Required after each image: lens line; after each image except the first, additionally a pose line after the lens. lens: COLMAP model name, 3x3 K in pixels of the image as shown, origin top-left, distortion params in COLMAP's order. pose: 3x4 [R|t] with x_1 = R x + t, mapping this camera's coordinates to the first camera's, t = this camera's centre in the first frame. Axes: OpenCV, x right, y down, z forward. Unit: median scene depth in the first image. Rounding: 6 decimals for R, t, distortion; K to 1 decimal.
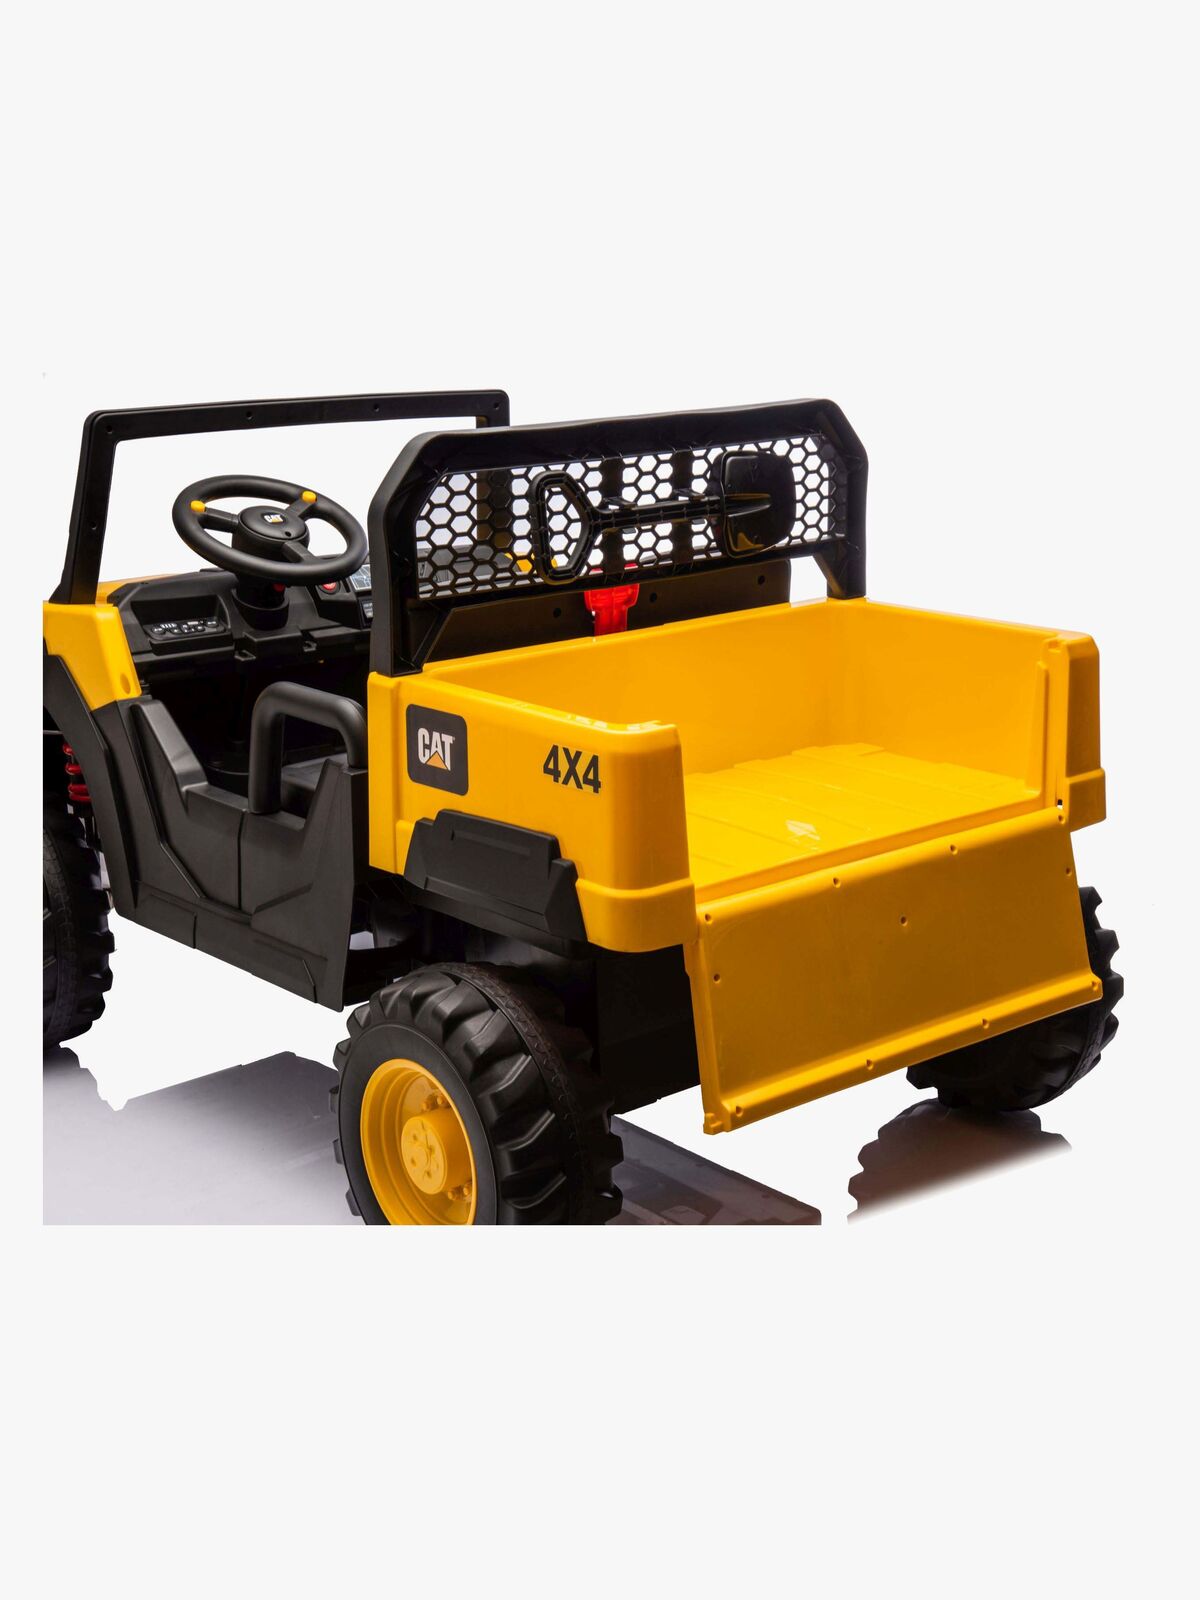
lens RADIAL K [[2219.1, 0, 651.9], [0, 2219.1, 842.7], [0, 0, 1]] dist [0.235830, 0.007961]
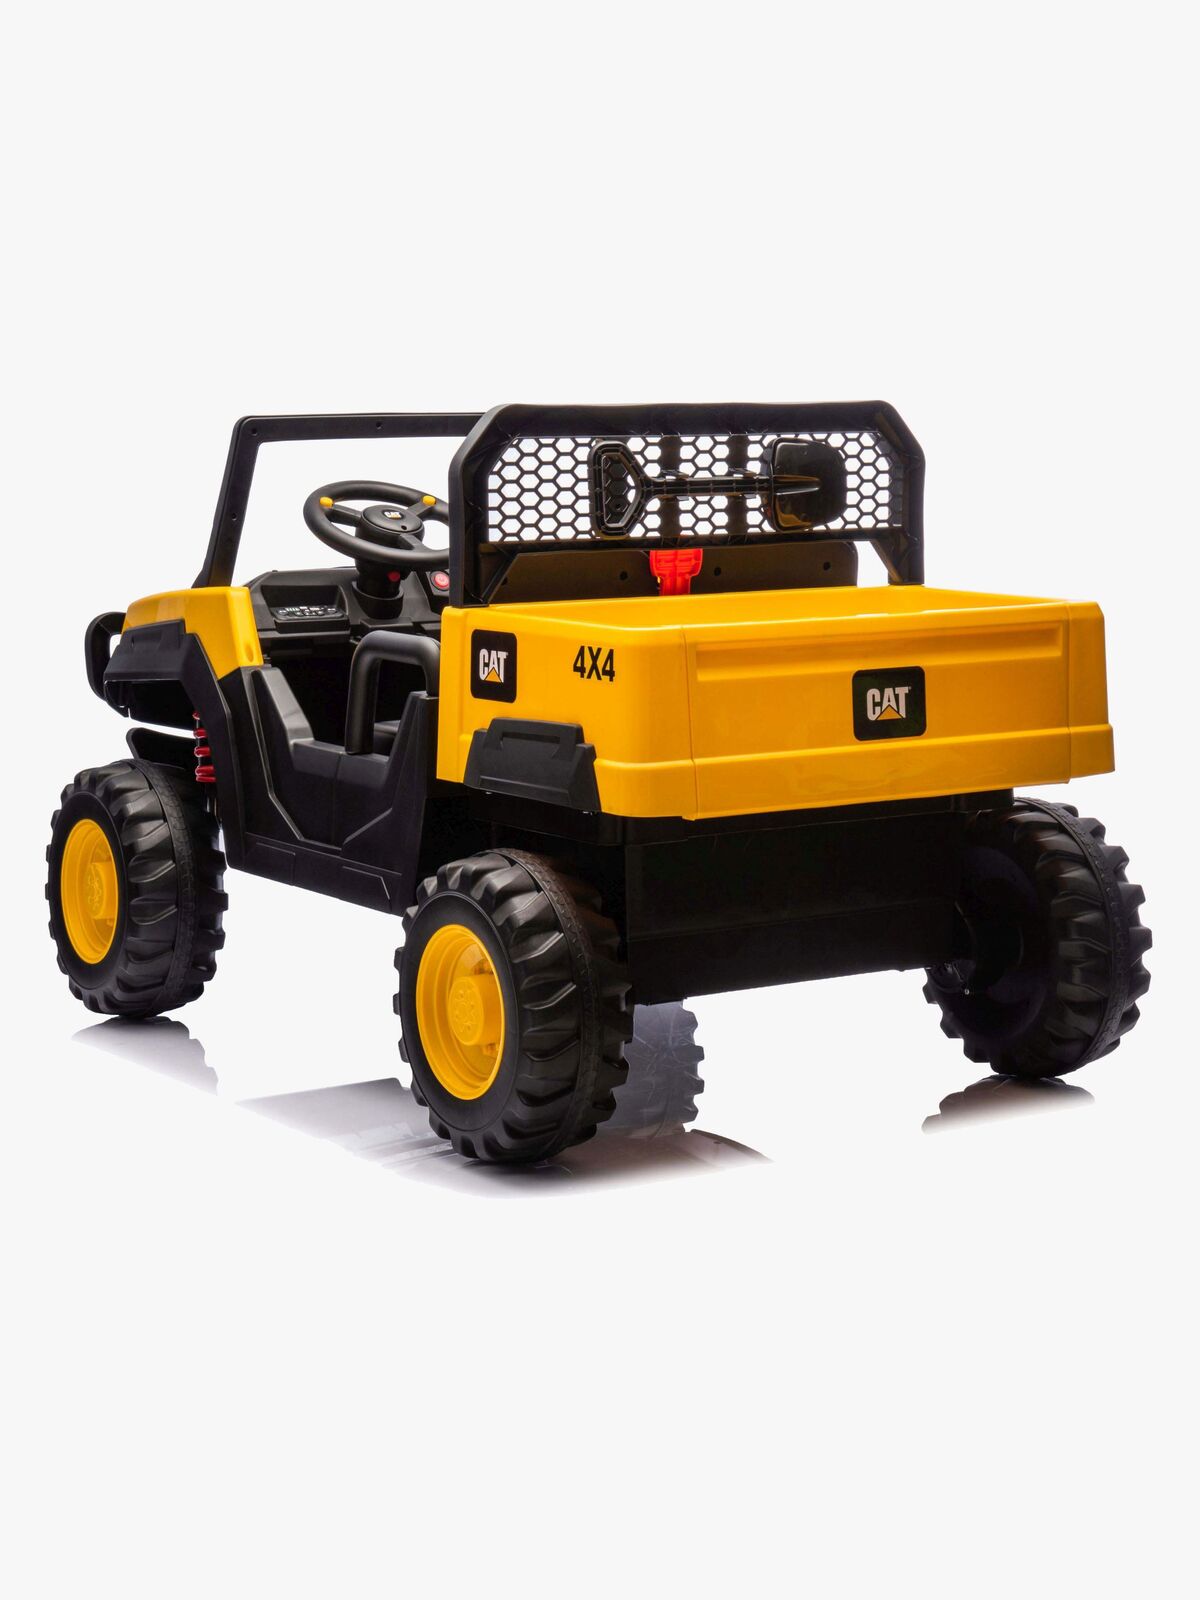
lens RADIAL K [[3061.5, 0, 600.0], [0, 3061.5, 800.0], [0, 0, 1]] dist [0.034655, 0.064324]
pose [[0.989704, 0.030441, -0.139852, 0.164198], [-0.049230, 0.989903, -0.132926, 0.212233], [0.134393, 0.138442, 0.981210, -0.488539]]
